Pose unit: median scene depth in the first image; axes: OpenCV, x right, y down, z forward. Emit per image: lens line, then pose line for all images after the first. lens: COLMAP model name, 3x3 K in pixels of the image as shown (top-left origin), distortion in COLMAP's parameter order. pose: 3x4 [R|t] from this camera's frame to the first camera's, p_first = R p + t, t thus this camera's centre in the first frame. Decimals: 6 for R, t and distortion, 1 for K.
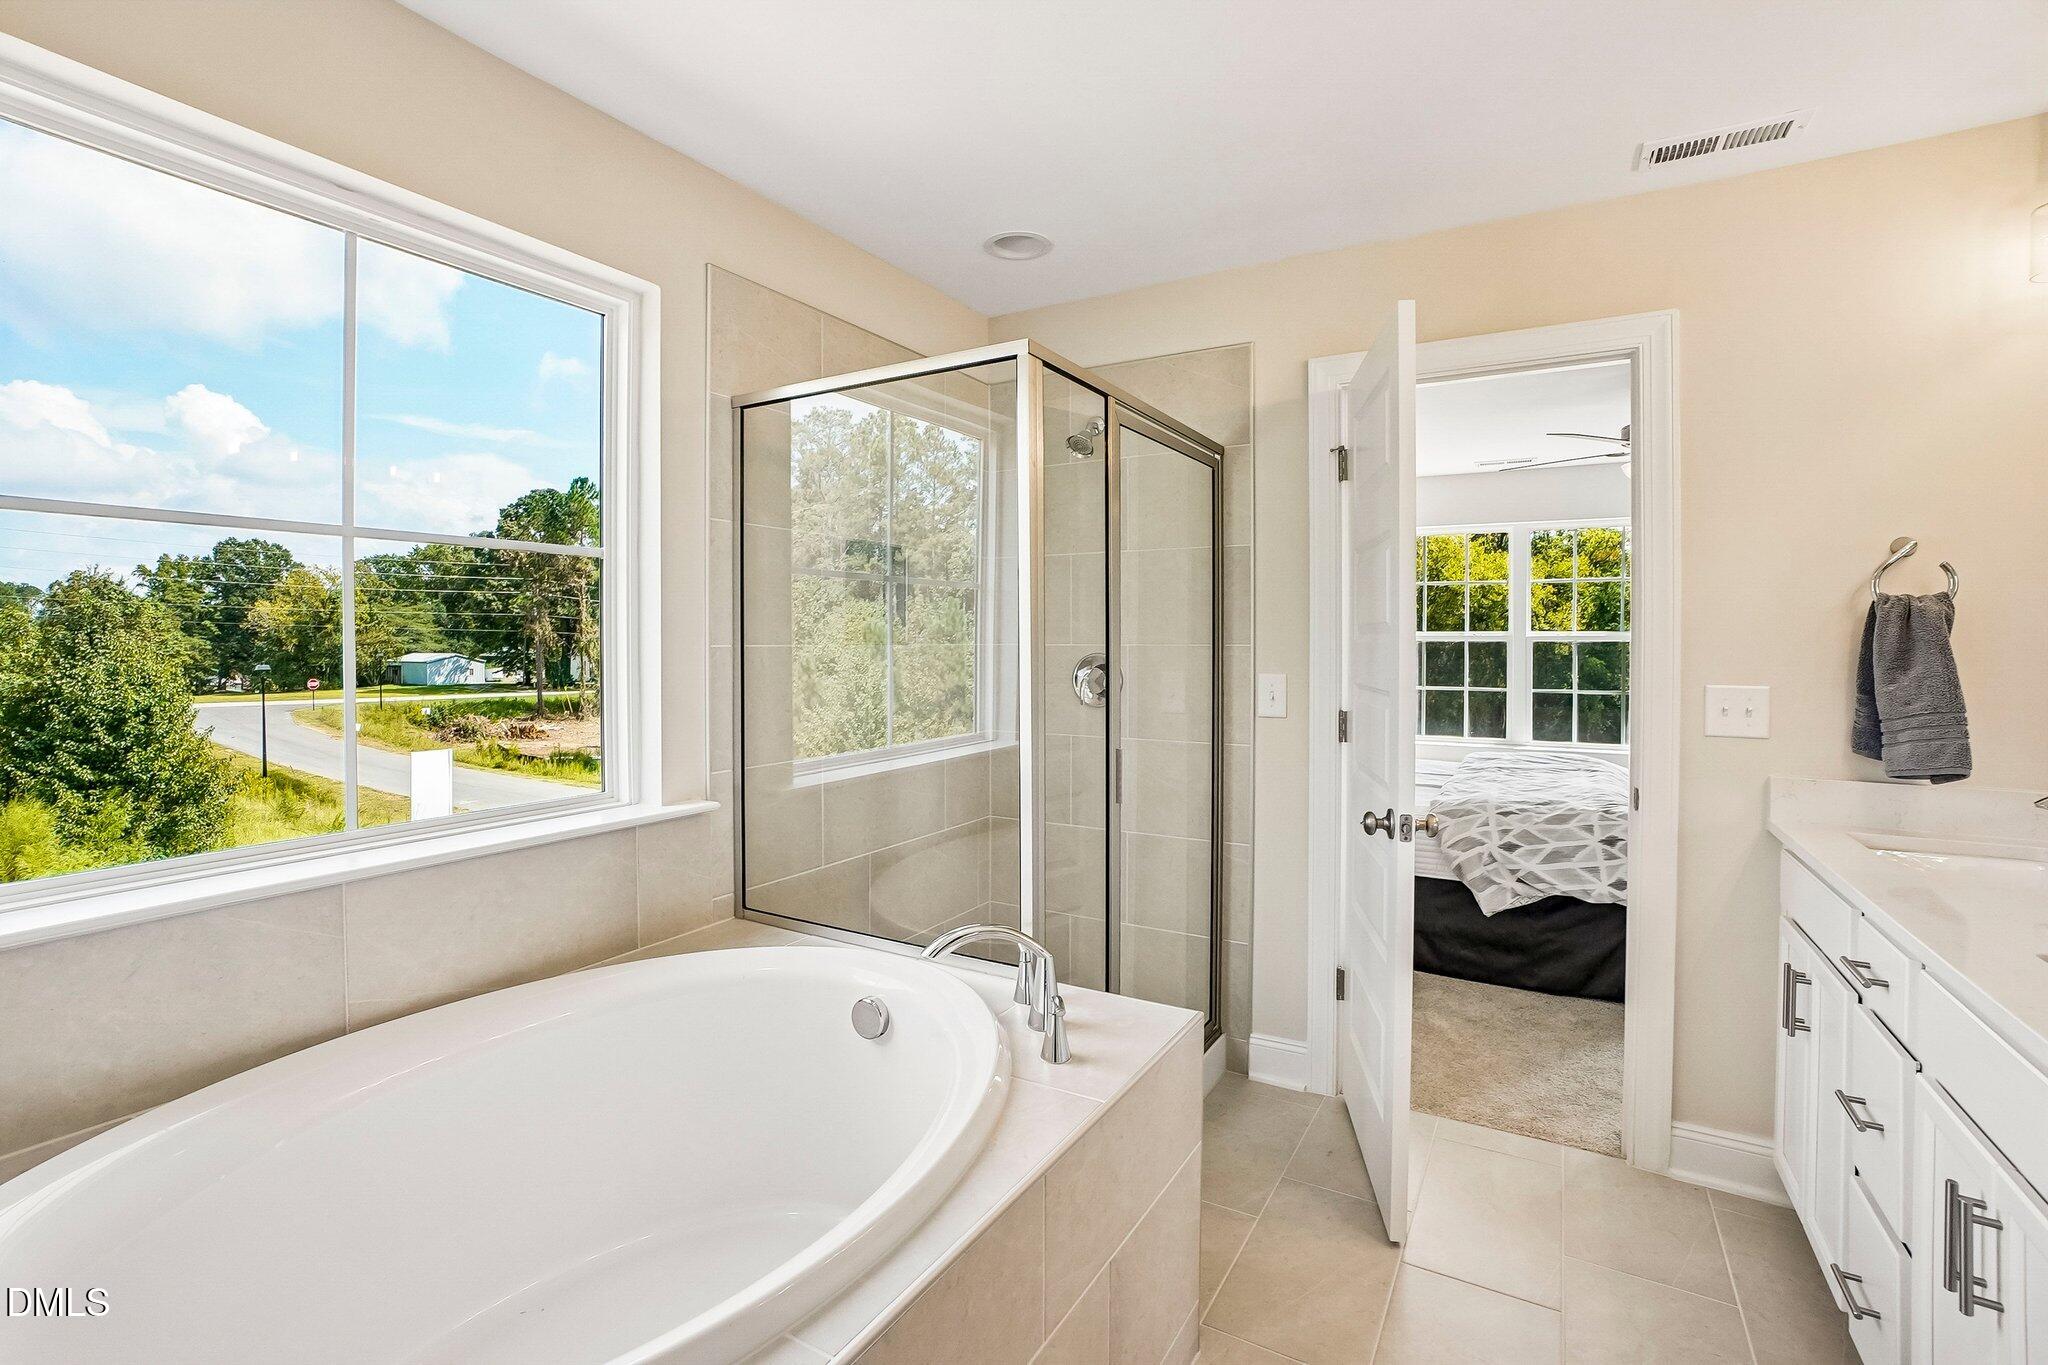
lens RADIAL K [[941.1, 0, 989.2], [0, 941.1, 645.7], [0, 0, 1]] dist [-0.062421, 0.025355]
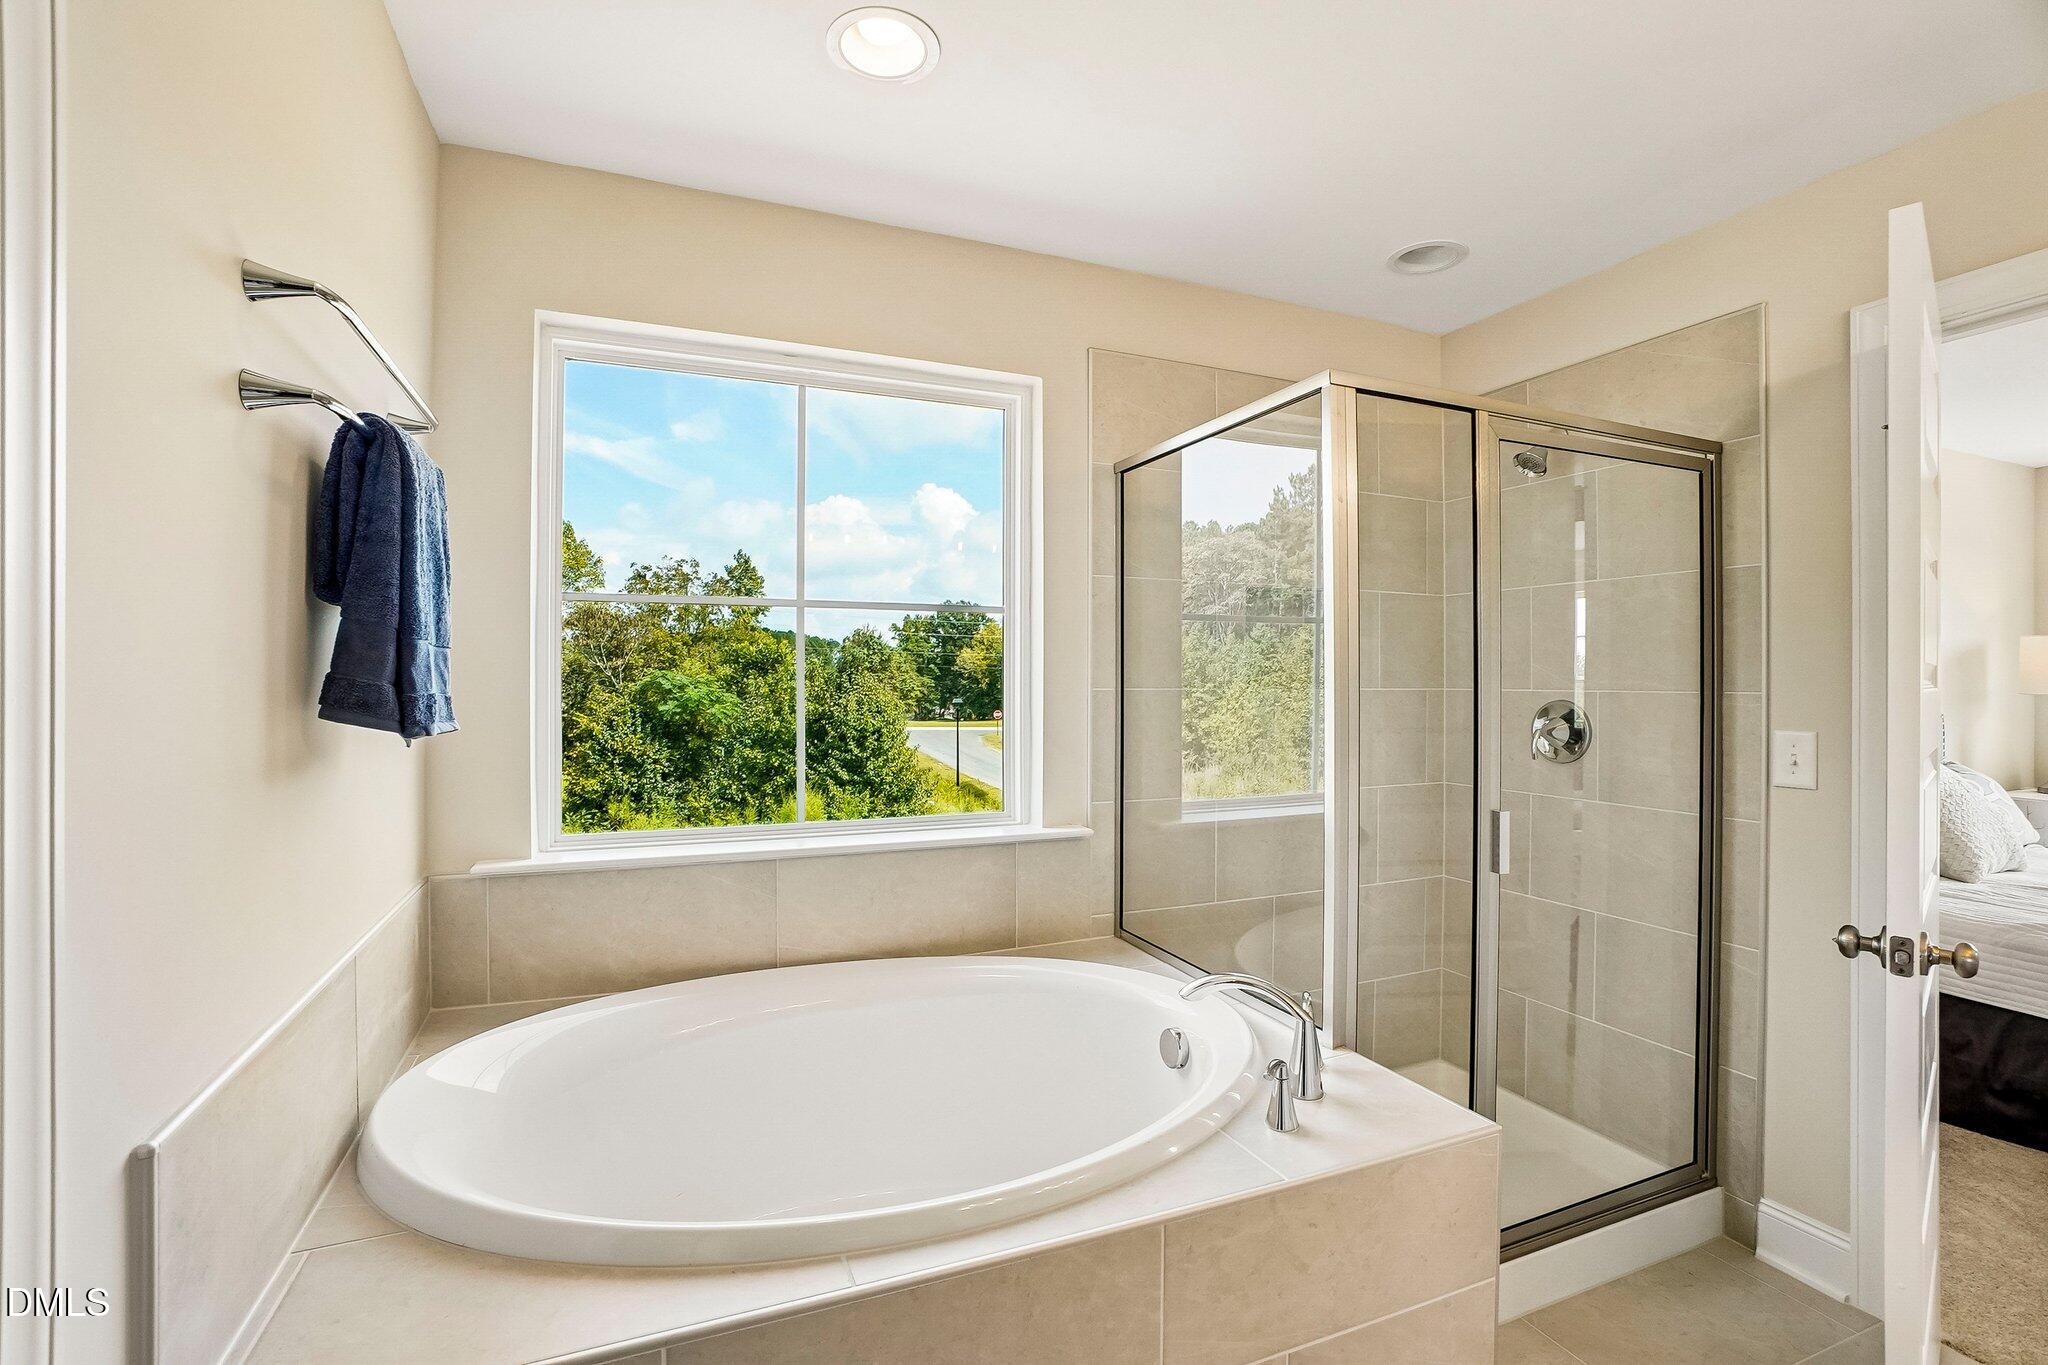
lens RADIAL K [[905.8, 0, 1010.1], [0, 905.8, 679.3], [0, 0, 1]] dist [-0.057780, 0.021950]
pose [[0.819139, 0.002858, -0.573588, 0.196858], [-0.007260, 0.999959, -0.005386, -0.003956], [0.573549, 0.008576, 0.819126, 0.047380]]
